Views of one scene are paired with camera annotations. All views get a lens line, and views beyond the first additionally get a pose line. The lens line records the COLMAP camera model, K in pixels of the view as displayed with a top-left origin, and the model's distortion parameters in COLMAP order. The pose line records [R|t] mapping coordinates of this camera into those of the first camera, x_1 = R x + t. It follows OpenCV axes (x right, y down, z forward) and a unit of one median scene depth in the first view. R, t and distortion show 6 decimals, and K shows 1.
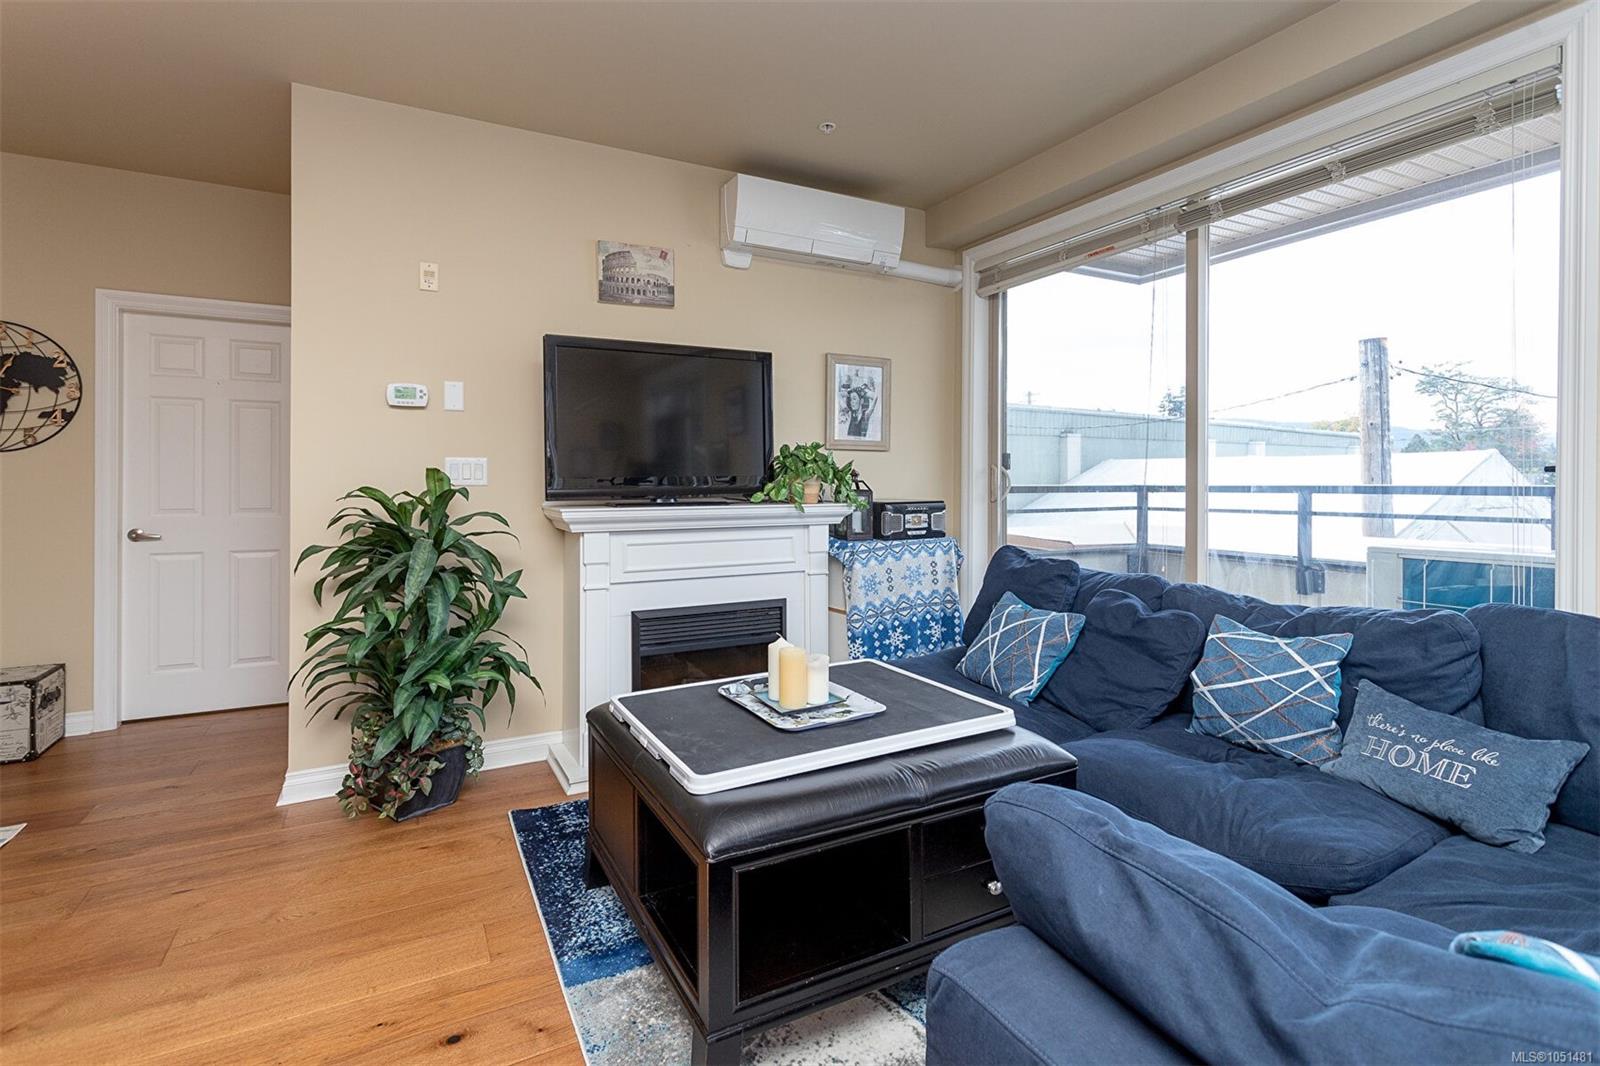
lens RADIAL K [[767.2, 0, 799.6], [0, 767.2, 486.2], [0, 0, 1]] dist [-0.000846, 0.000242]
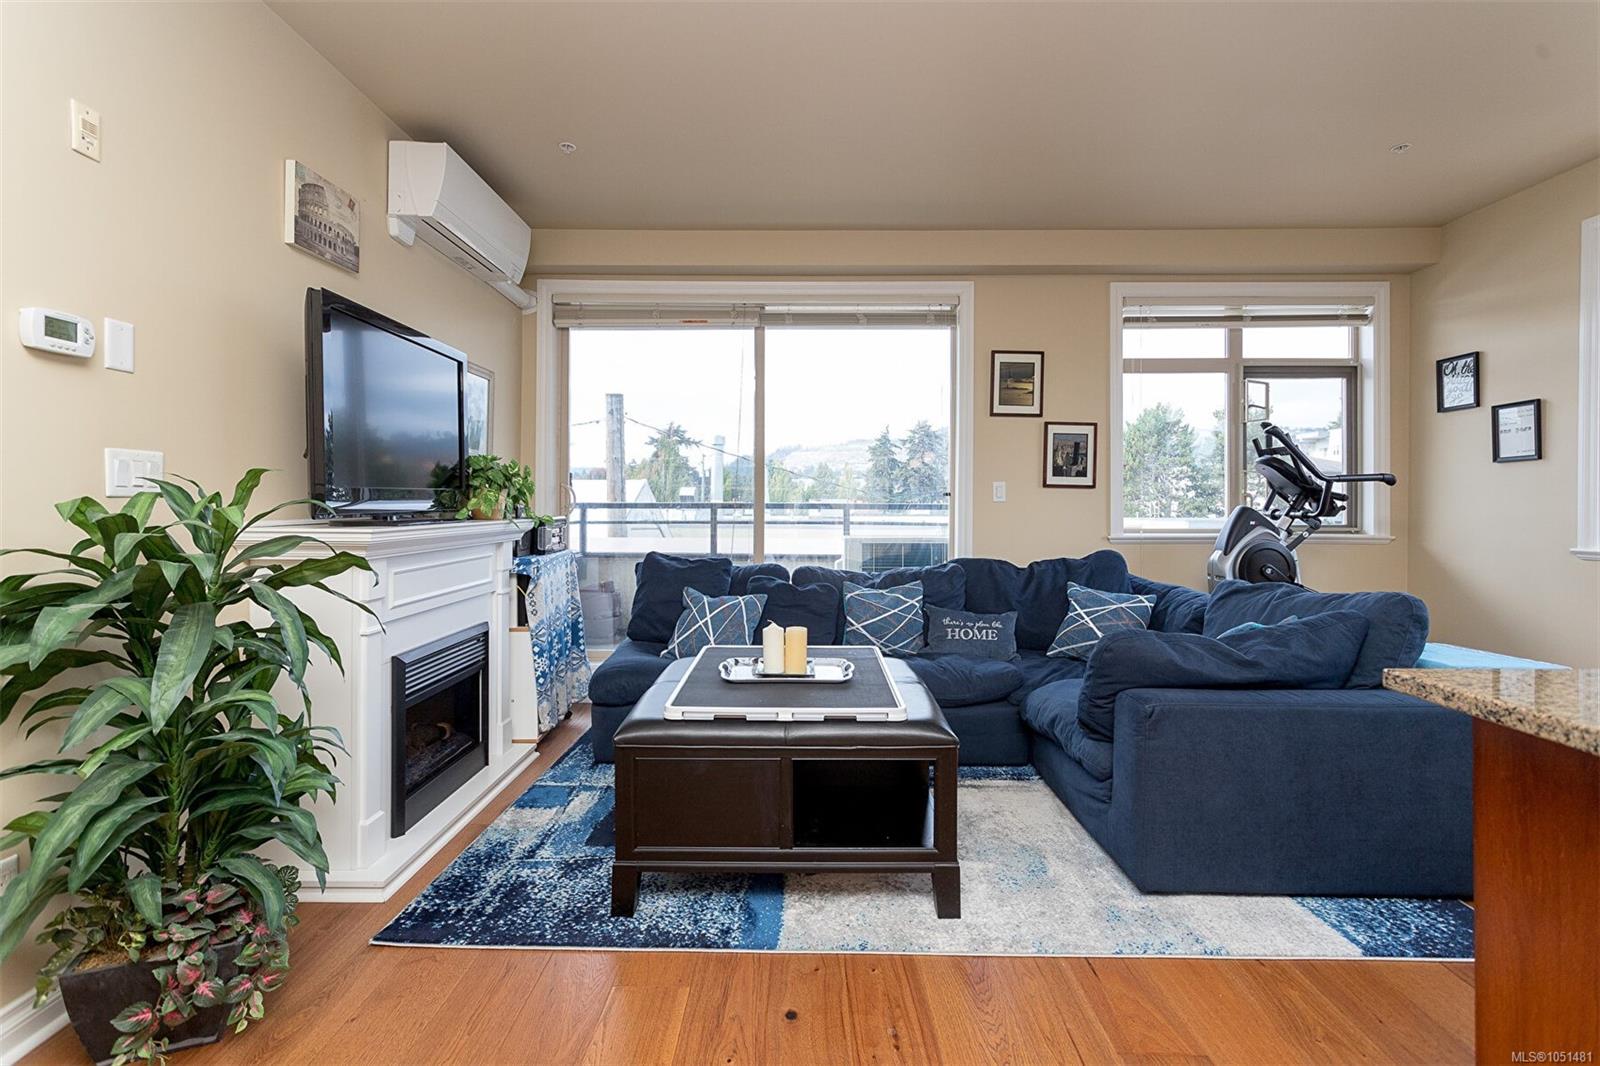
lens RADIAL K [[754.9, 0, 798.4], [0, 754.9, 511.4], [0, 0, 1]] dist [0.002211, 0.000610]
pose [[0.476205, -0.006104, 0.879313, -0.613578], [-0.000961, 0.999972, 0.007463, 0.004791], [-0.879334, -0.004399, 0.476186, 0.221589]]
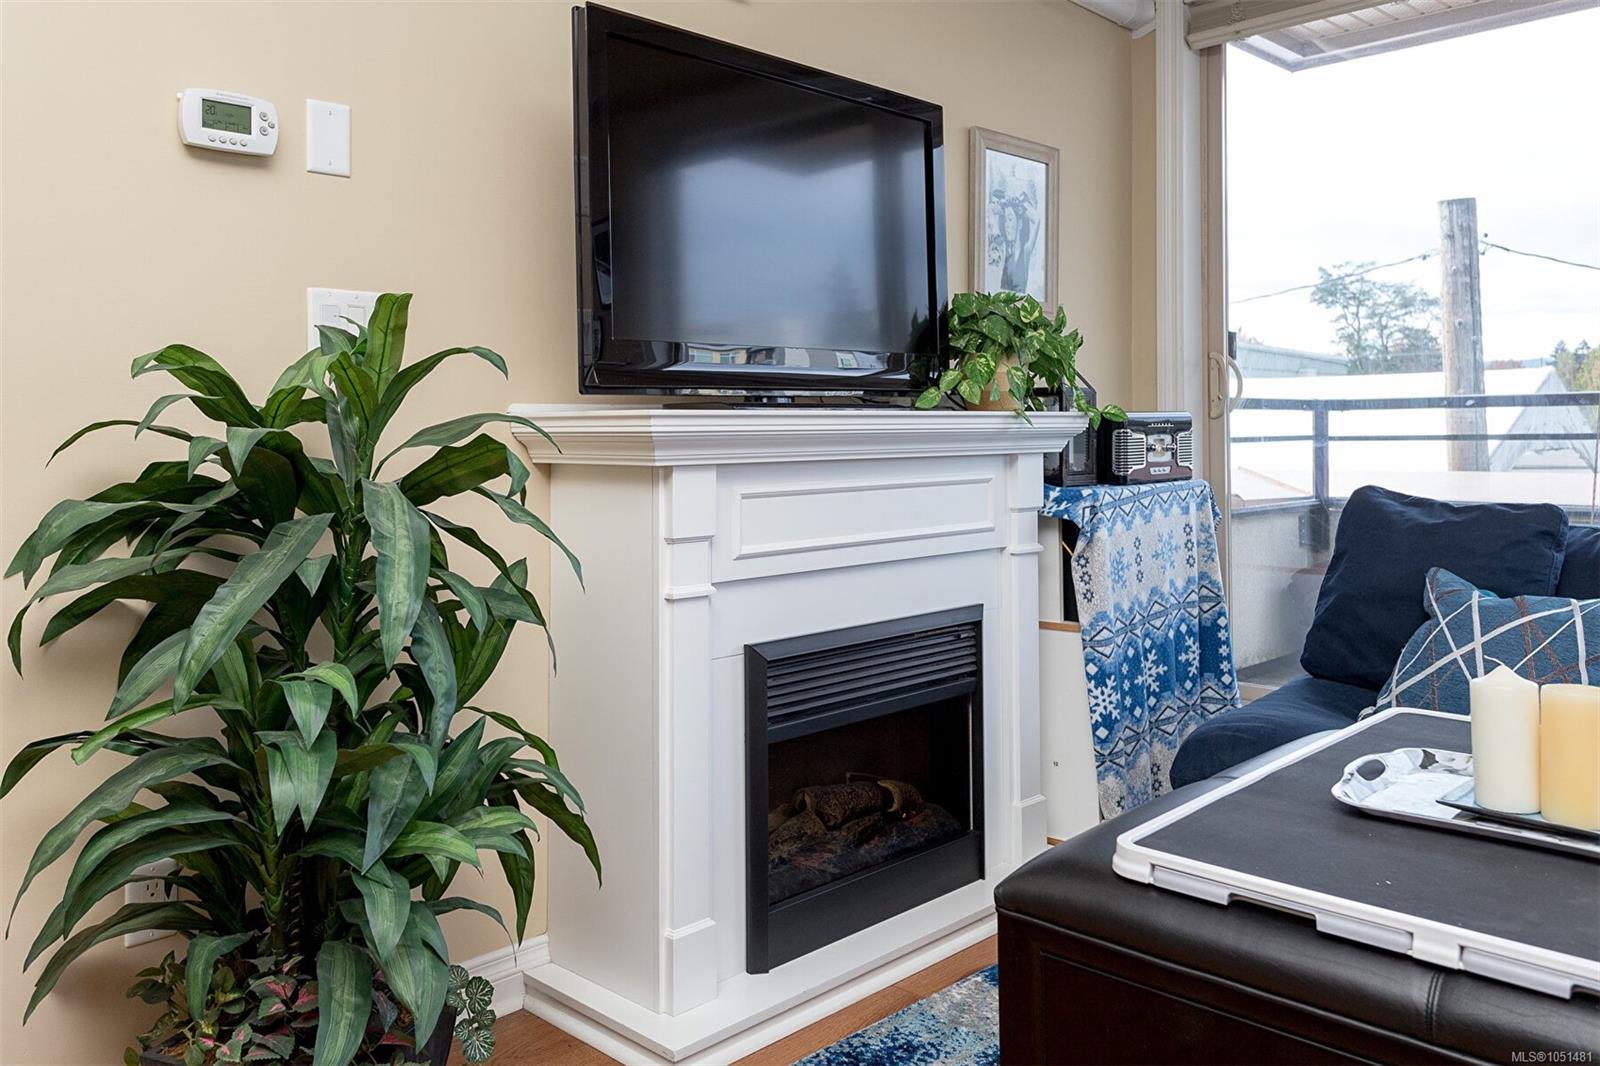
lens RADIAL K [[1264.2, 0, 803.1], [0, 1264.2, 413.5], [0, 0, 1]] dist [0.006763, 0.005422]
pose [[0.953652, -0.002478, 0.300903, -0.353878], [0.008794, 0.999768, -0.019641, 0.037252], [-0.300784, 0.021377, 0.953453, 0.247169]]
